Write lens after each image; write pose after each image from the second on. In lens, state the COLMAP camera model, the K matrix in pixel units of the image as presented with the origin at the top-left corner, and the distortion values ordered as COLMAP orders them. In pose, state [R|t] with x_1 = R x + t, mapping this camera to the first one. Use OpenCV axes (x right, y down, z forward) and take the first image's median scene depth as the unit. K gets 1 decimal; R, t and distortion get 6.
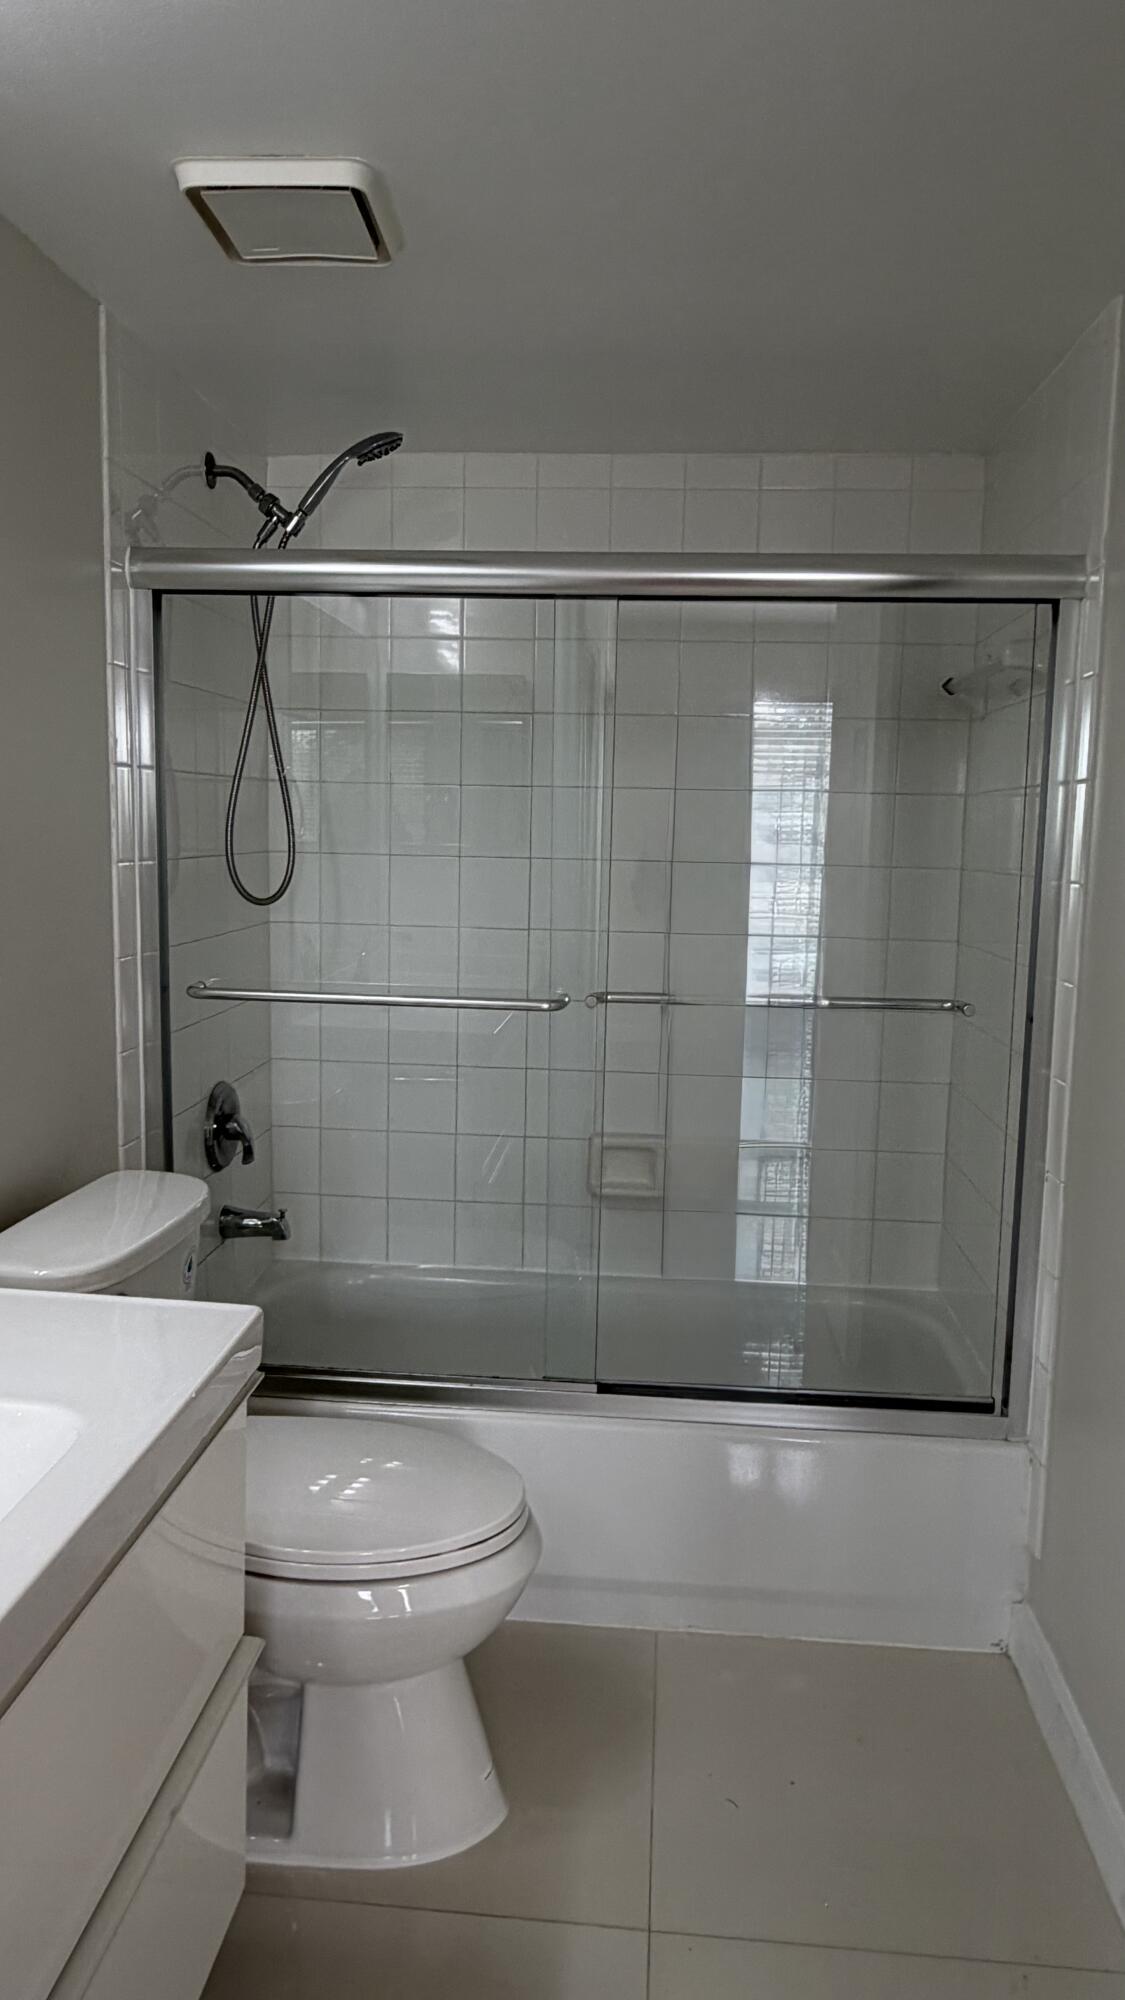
lens RADIAL K [[1259.3, 0, 576.4], [0, 1259.3, 996.0], [0, 0, 1]] dist [-0.025448, -0.000782]
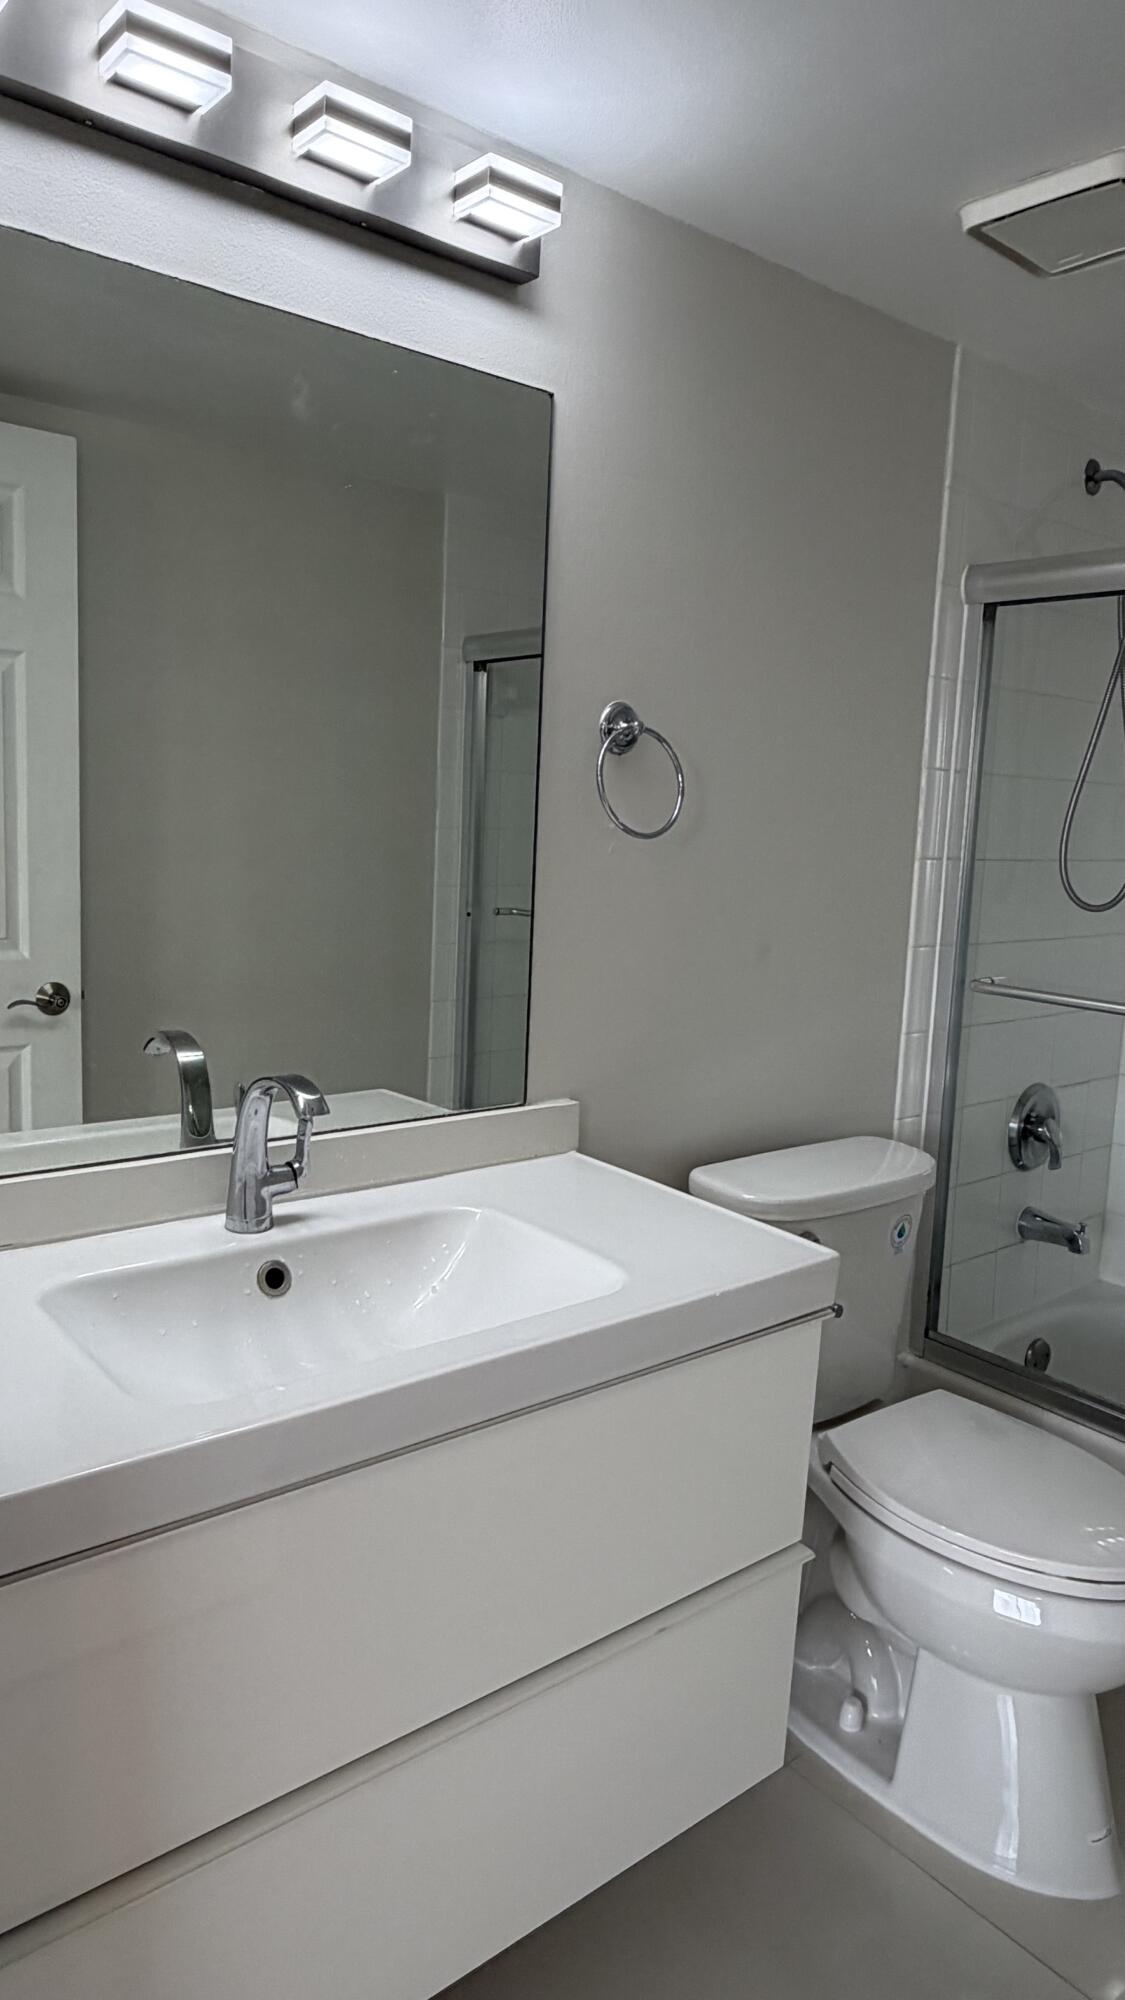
lens RADIAL K [[1259.3, 0, 576.4], [0, 1259.3, 996.0], [0, 0, 1]] dist [-0.025448, -0.000782]
pose [[0.701994, 0.104594, -0.704460, 0.195202], [-0.113739, 0.992926, 0.034082, 0.007367], [0.703042, 0.056199, 0.708925, 0.025361]]
